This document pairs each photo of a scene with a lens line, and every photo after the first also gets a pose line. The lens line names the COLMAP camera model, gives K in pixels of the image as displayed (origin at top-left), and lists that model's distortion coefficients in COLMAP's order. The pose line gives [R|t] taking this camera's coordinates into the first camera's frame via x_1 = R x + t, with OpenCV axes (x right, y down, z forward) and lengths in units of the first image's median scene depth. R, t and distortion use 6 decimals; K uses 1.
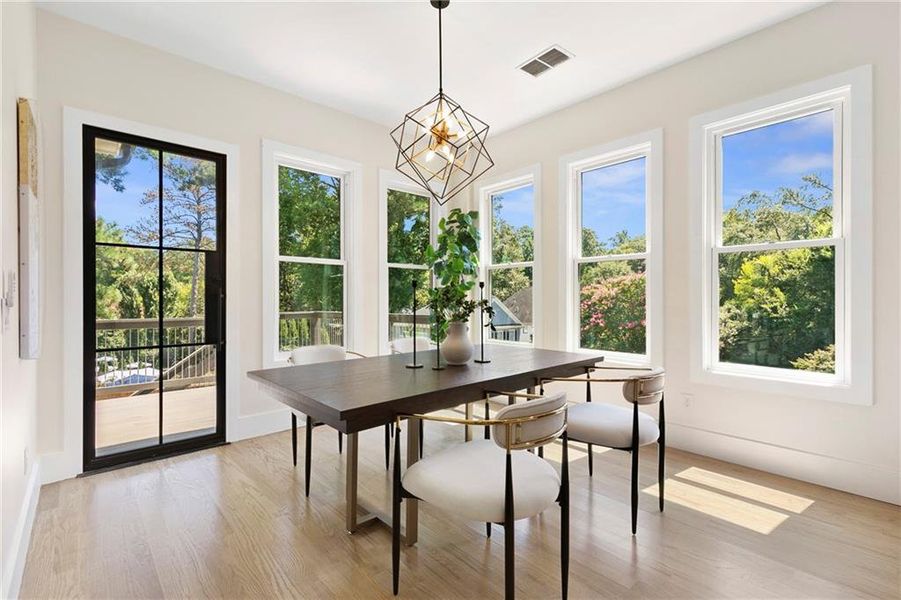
lens RADIAL K [[405.7, 0, 450.5], [0, 405.7, 300.0], [0, 0, 1]] dist [0.013224, 0.000330]
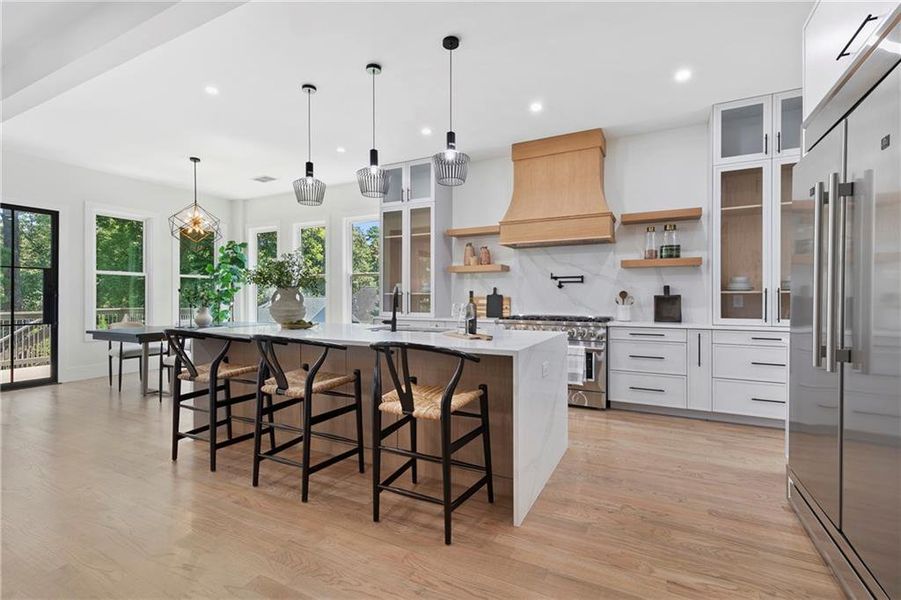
lens RADIAL K [[405.7, 0, 450.5], [0, 405.7, 300.0], [0, 0, 1]] dist [0.013224, 0.000330]
pose [[0.936023, -0.000115, 0.351940, 0.301499], [-0.000653, 0.999998, 0.002065, 0.005210], [-0.351940, -0.002163, 0.936020, -0.950199]]
